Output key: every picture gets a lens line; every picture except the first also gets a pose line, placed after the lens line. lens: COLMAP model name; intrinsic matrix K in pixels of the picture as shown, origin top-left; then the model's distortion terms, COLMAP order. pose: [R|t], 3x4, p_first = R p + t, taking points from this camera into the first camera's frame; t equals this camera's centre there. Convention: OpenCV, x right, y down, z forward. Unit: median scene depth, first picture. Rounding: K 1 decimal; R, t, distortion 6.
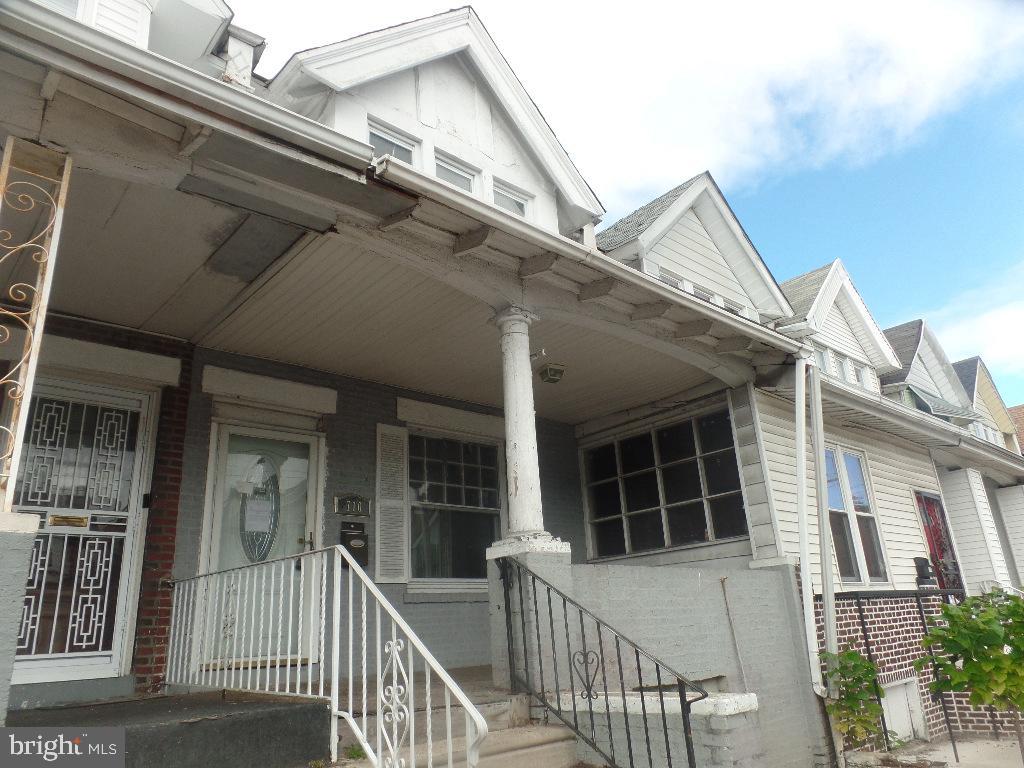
lens RADIAL K [[713.0, 0, 514.6], [0, 713.0, 387.3], [0, 0, 1]] dist [0.004625, -0.006860]
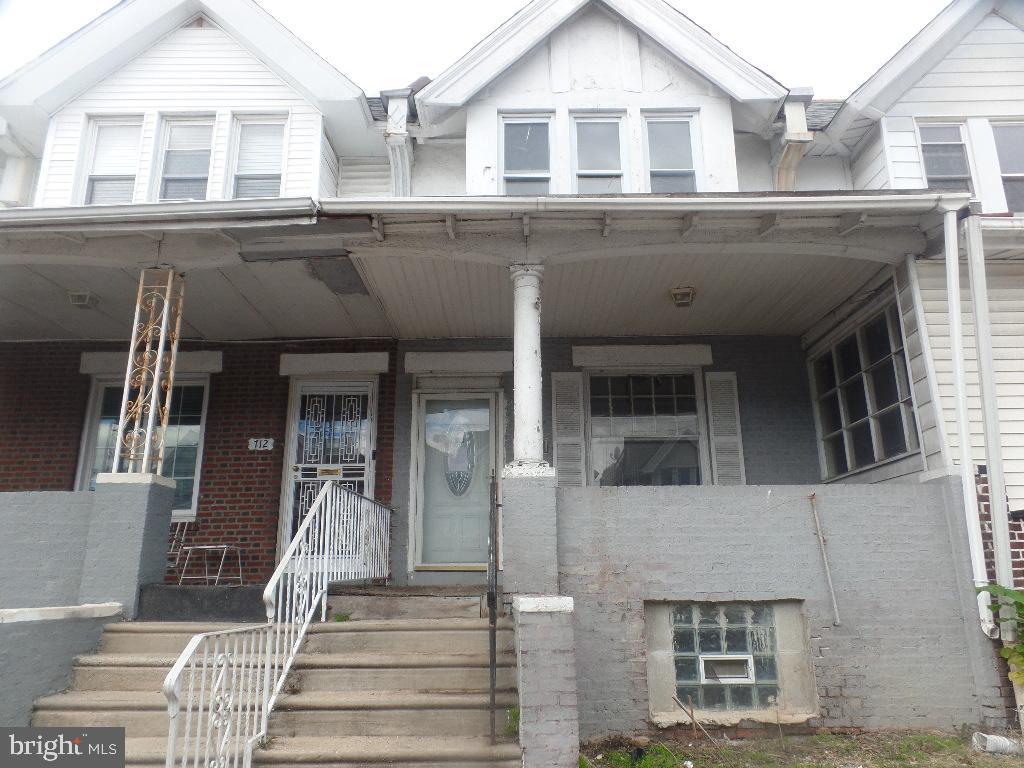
lens RADIAL K [[713.0, 0, 511.0], [0, 713.0, 387.2], [0, 0, 1]] dist [0.004625, -0.006860]
pose [[0.740807, -0.131207, -0.658778, 0.594617], [0.189447, 0.981735, 0.017507, 0.046886], [0.644449, -0.137773, 0.752133, 0.101290]]
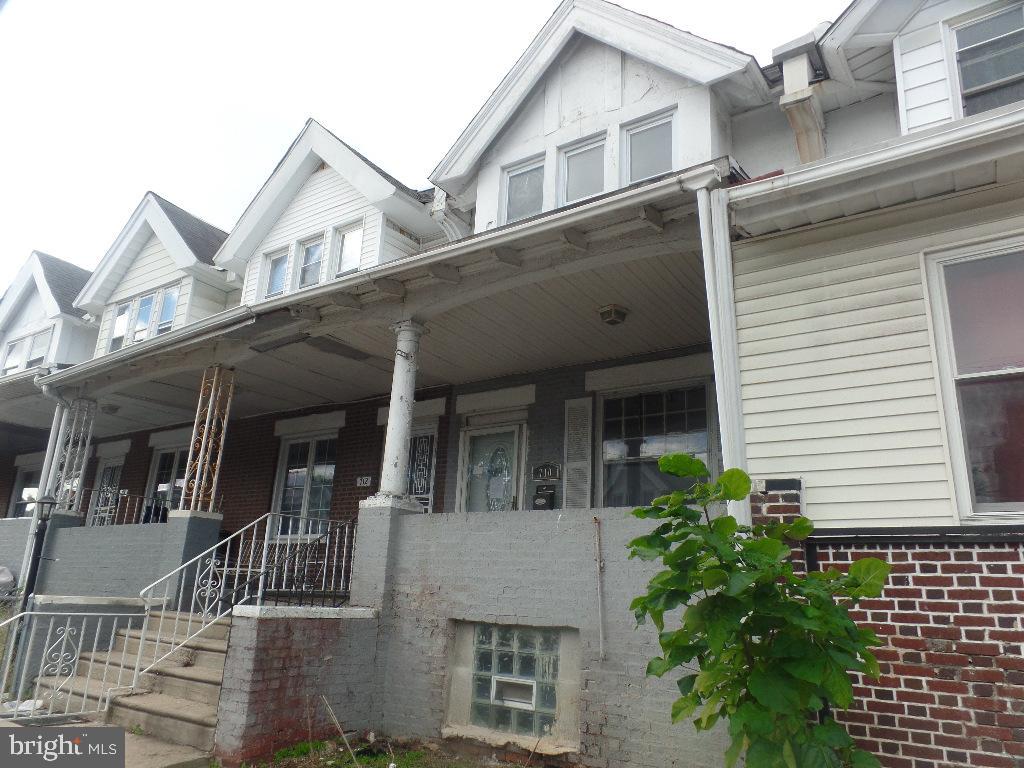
lens RADIAL K [[713.0, 0, 510.9], [0, 713.0, 384.7], [0, 0, 1]] dist [0.004625, -0.006860]
pose [[0.232593, -0.214965, -0.948520, 1.067495], [0.264336, 0.952528, -0.151054, 0.209489], [0.935963, -0.215594, 0.278375, 0.678872]]
